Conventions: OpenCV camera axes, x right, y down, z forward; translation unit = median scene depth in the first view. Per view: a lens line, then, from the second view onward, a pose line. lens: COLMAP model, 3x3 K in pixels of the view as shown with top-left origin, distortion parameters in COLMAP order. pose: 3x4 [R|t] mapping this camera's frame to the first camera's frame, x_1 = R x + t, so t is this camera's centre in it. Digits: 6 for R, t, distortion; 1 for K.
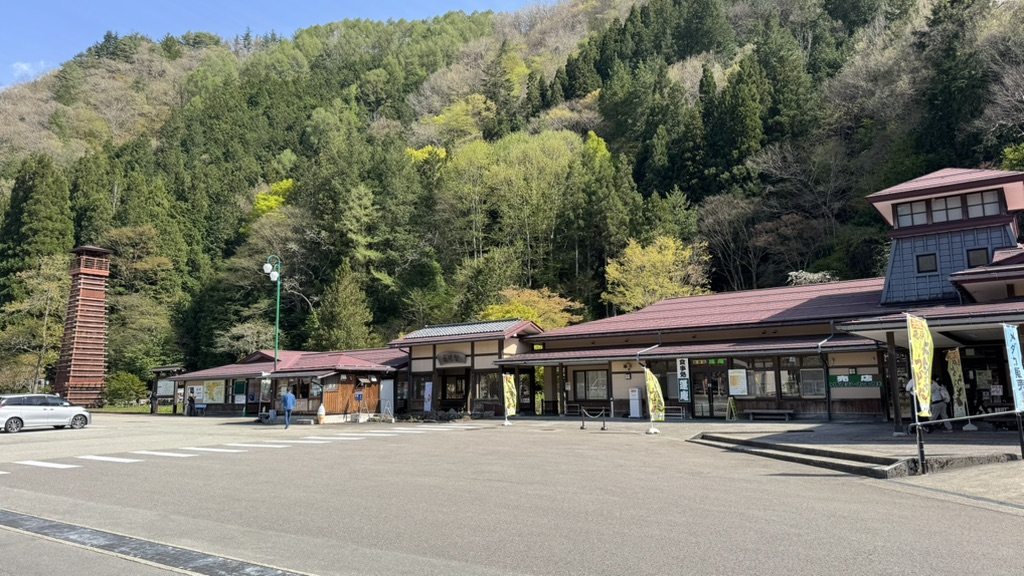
lens RADIAL K [[710.8, 0, 512.0], [0, 710.8, 288.0], [0, 0, 1]] dist [0.091090, -0.107169]
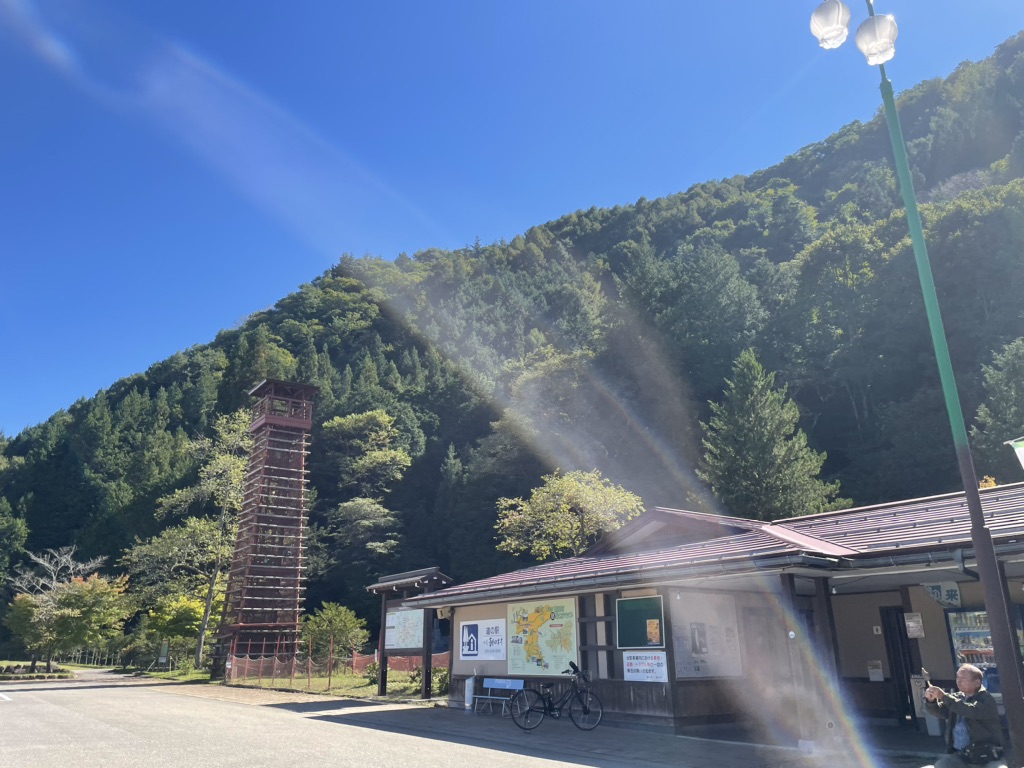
lens RADIAL K [[734.2, 0, 512.0], [0, 734.2, 384.0], [0, 0, 1]] dist [0.040882, -0.000991]
pose [[0.955473, -0.095005, -0.279367, -0.316434], [0.038118, 0.978558, -0.202412, 0.097405], [0.292607, 0.182750, 0.938607, 0.651790]]
